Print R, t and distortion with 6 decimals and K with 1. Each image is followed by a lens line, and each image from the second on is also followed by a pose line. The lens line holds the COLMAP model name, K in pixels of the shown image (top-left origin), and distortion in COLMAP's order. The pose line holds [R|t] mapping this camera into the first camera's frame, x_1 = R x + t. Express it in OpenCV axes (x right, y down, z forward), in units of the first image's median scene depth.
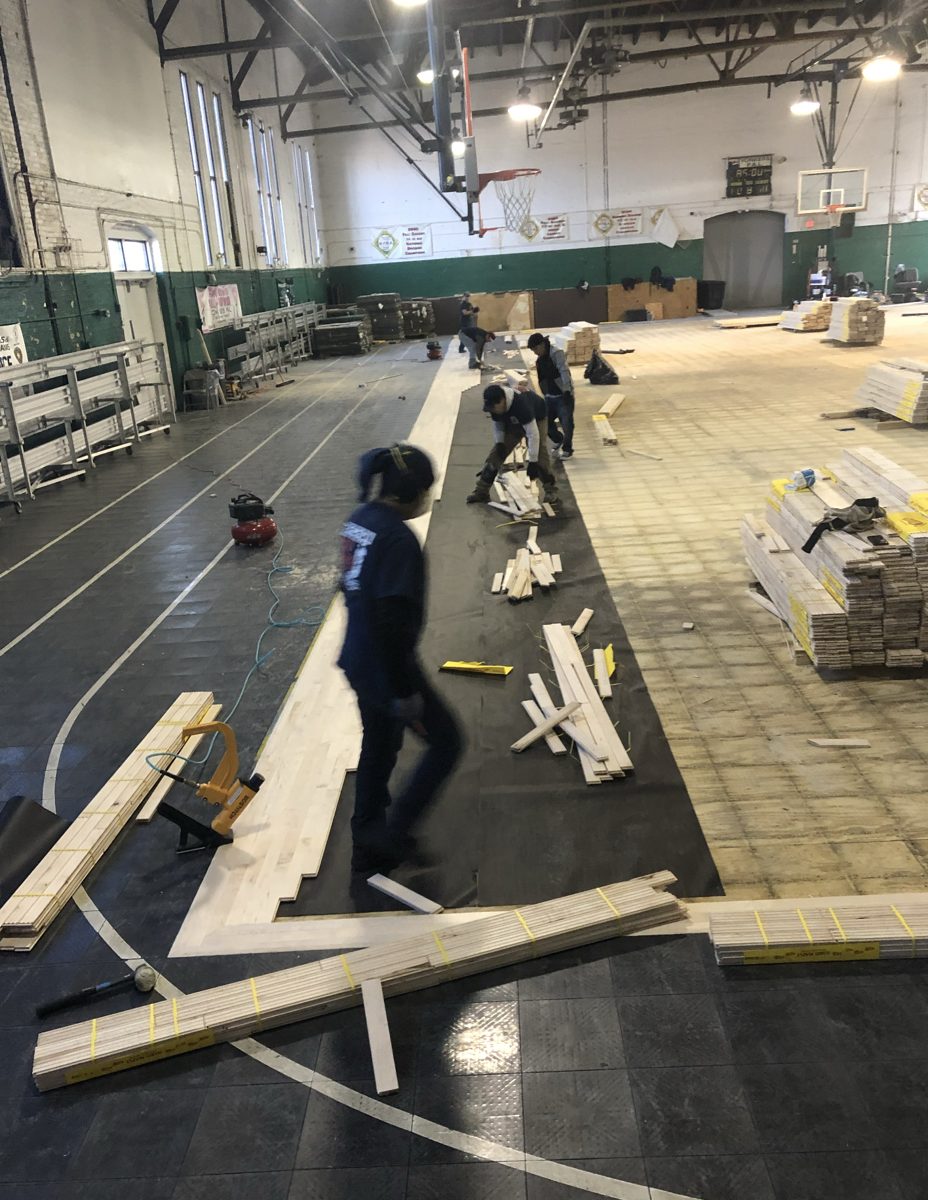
lens RADIAL K [[1016.4, 0, 458.0], [0, 1016.4, 630.6], [0, 0, 1]] dist [-0.004700, 0.041224]
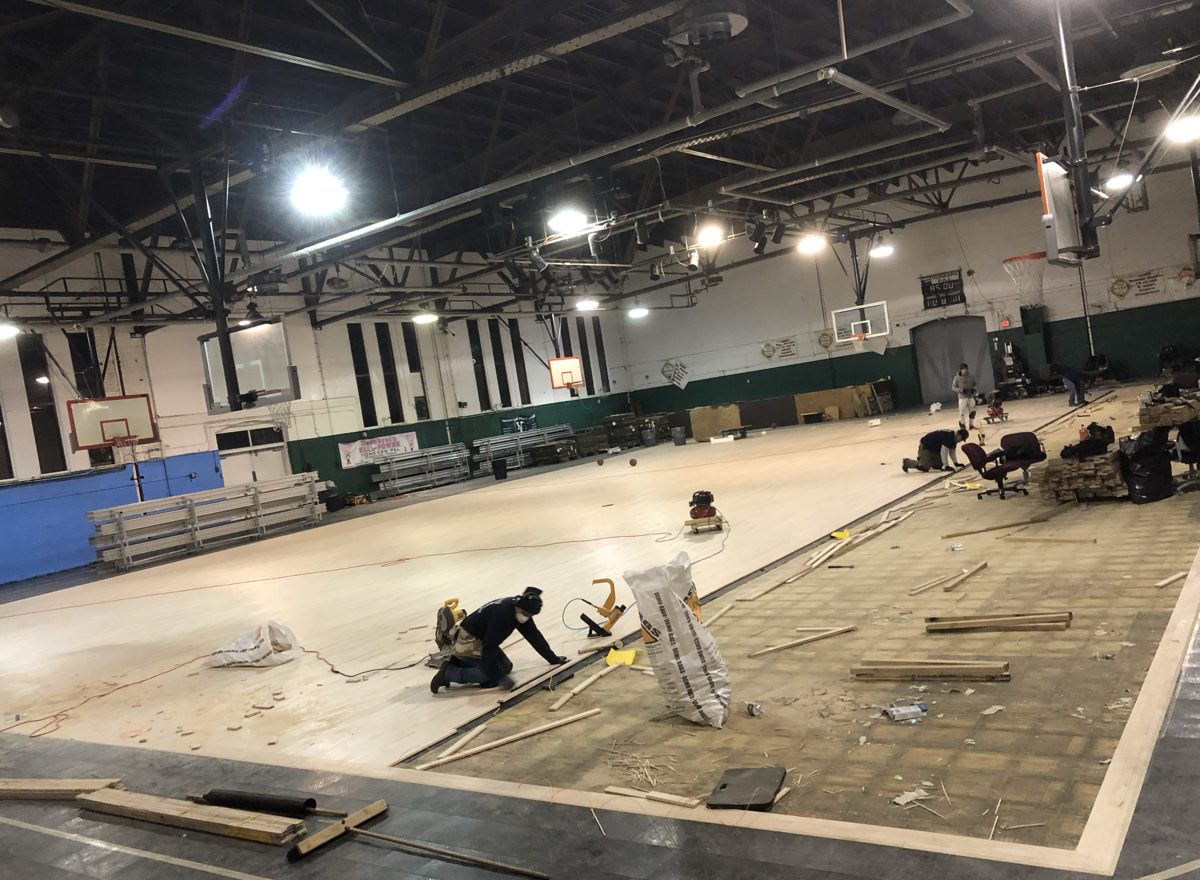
lens RADIAL K [[971.6, 0, 578.8], [0, 971.6, 461.8], [0, 0, 1]] dist [0.045989, -0.004368]
pose [[0.832913, -0.028882, -0.552649, 0.542992], [-0.091779, 0.977599, -0.189412, -0.020394], [0.545740, 0.208486, 0.811604, -0.053093]]
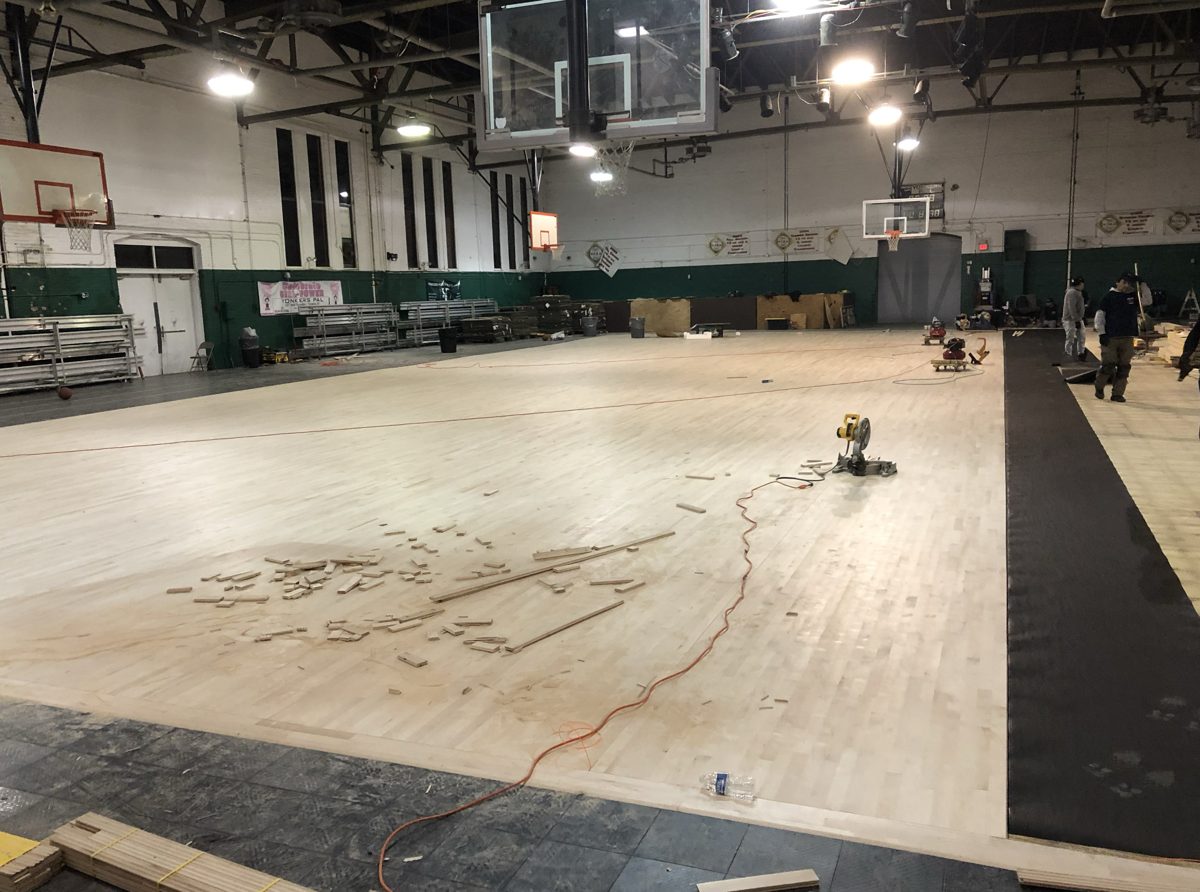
lens RADIAL K [[990.7, 0, 577.0], [0, 990.7, 461.6], [0, 0, 1]] dist [0.015520, 0.015817]
pose [[0.936548, 0.098792, -0.336329, 0.324194], [-0.148791, 0.980778, -0.126235, -0.005118], [0.317393, 0.168268, 0.933246, -0.015078]]
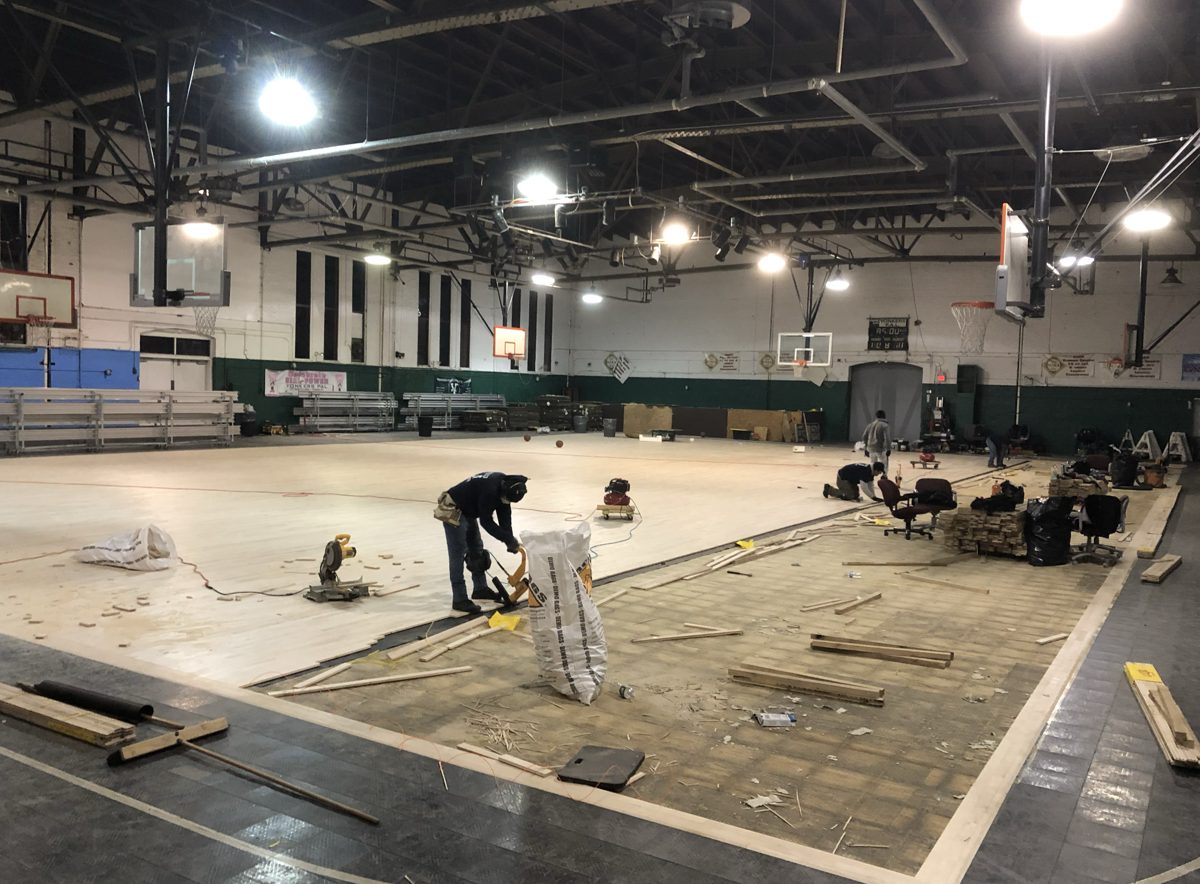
lens RADIAL K [[971.6, 0, 567.3], [0, 971.6, 448.7], [0, 0, 1]] dist [0.045989, -0.004368]
pose [[0.856340, 0.130871, -0.499554, 0.542100], [-0.258832, 0.945848, -0.195903, -0.017351], [0.446864, 0.297060, 0.843841, -0.046173]]
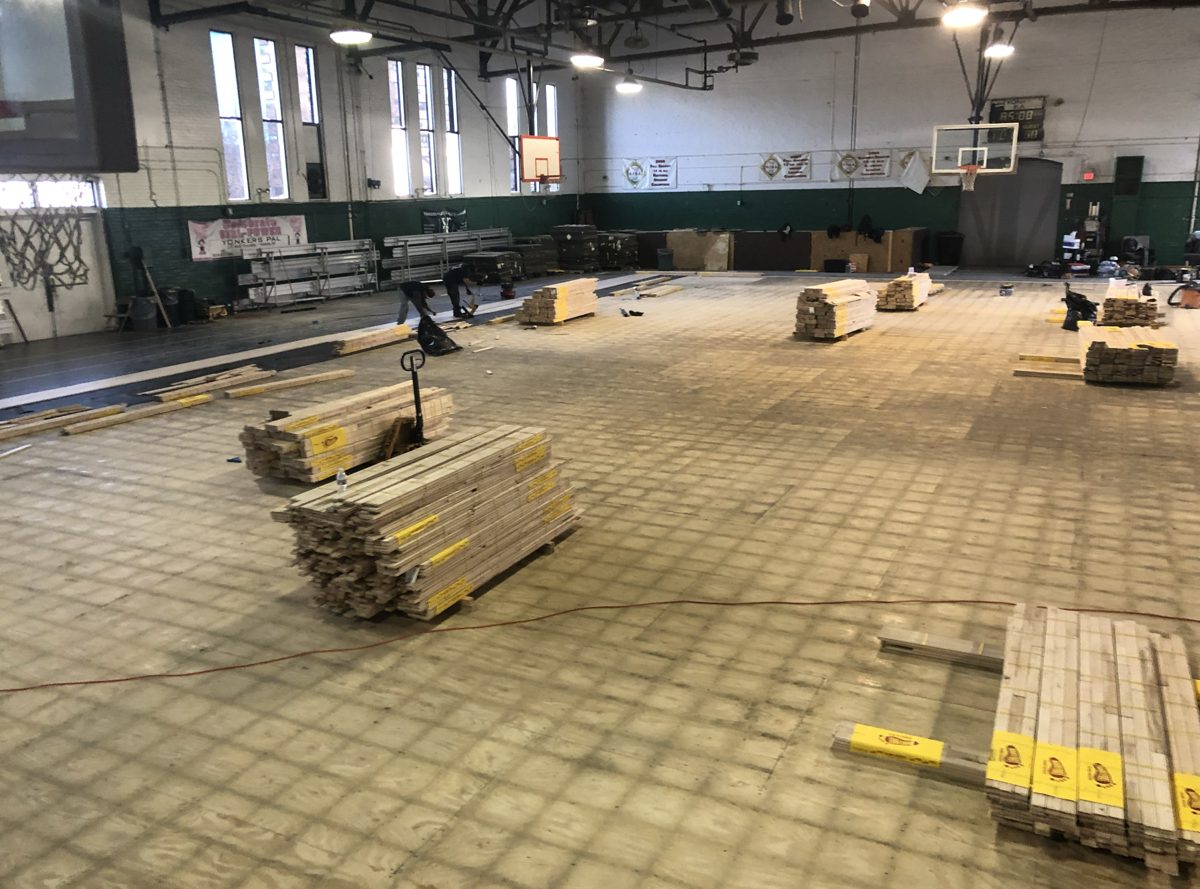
lens RADIAL K [[990.7, 0, 597.4], [0, 990.7, 445.6], [0, 0, 1]] dist [0.015520, 0.015817]
pose [[0.908724, 0.155234, -0.387457, 0.333794], [-0.181963, 0.982750, -0.033030, -0.079859], [0.375646, 0.100518, 0.921296, 0.111226]]
